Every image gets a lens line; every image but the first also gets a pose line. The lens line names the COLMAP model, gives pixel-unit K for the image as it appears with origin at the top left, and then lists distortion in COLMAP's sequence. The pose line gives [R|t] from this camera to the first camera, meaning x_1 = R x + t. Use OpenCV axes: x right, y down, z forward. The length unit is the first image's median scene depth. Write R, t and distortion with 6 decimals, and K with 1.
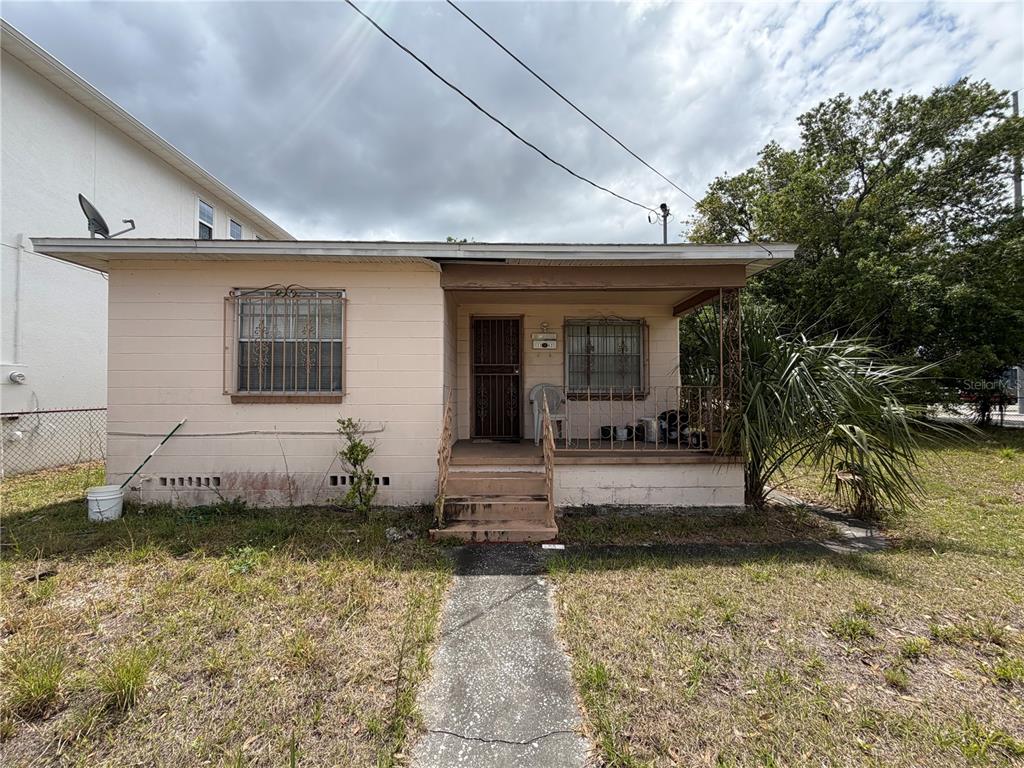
lens RADIAL K [[412.5, 0, 510.4], [0, 412.5, 379.6], [0, 0, 1]] dist [0.000660, -0.000003]
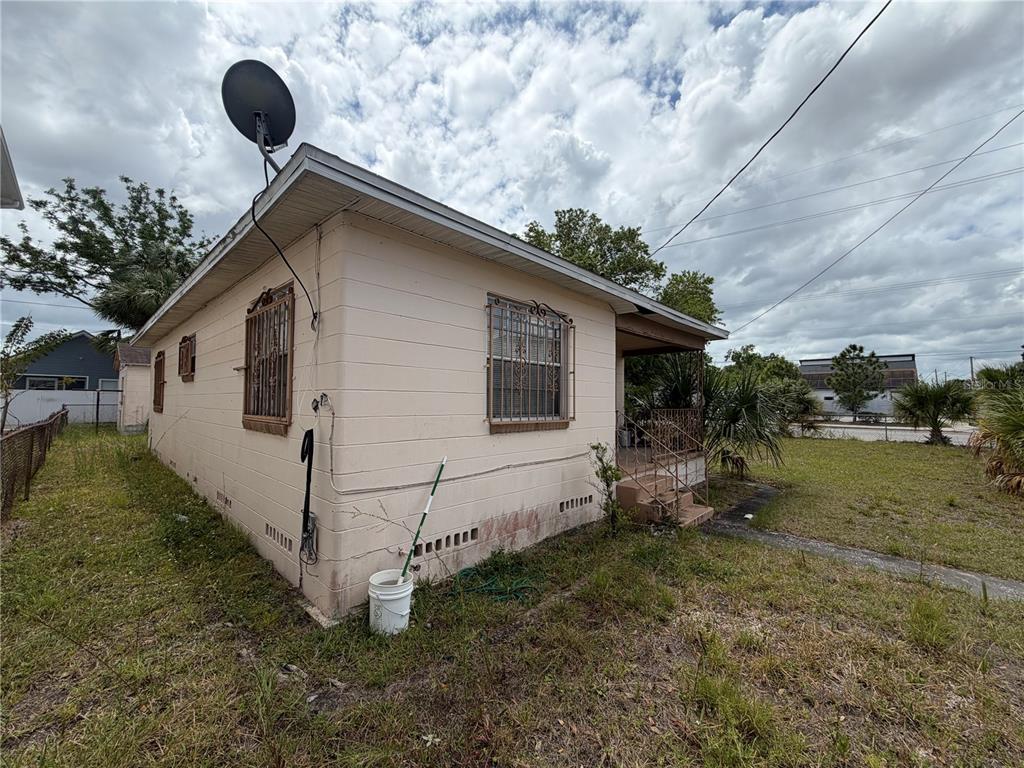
lens RADIAL K [[412.5, 0, 507.8], [0, 412.5, 383.2], [0, 0, 1]] dist [0.000660, -0.000003]
pose [[0.703198, 0.038270, 0.709963, -1.235695], [-0.024227, 0.999260, -0.029869, -0.018762], [-0.710581, 0.003803, 0.703605, 0.399019]]
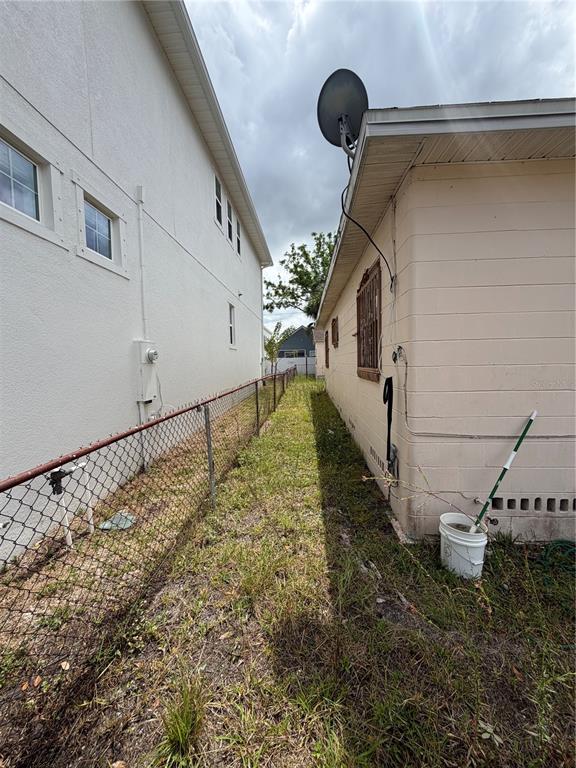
lens RADIAL K [[309.4, 0, 285.5], [0, 309.4, 381.0], [0, 0, 1]] dist [0.000660, -0.000003]
pose [[0.997061, -0.013195, -0.075467, -1.141259], [0.019484, 0.996340, 0.083223, -0.002661], [0.074093, -0.084449, 0.993669, 0.485783]]
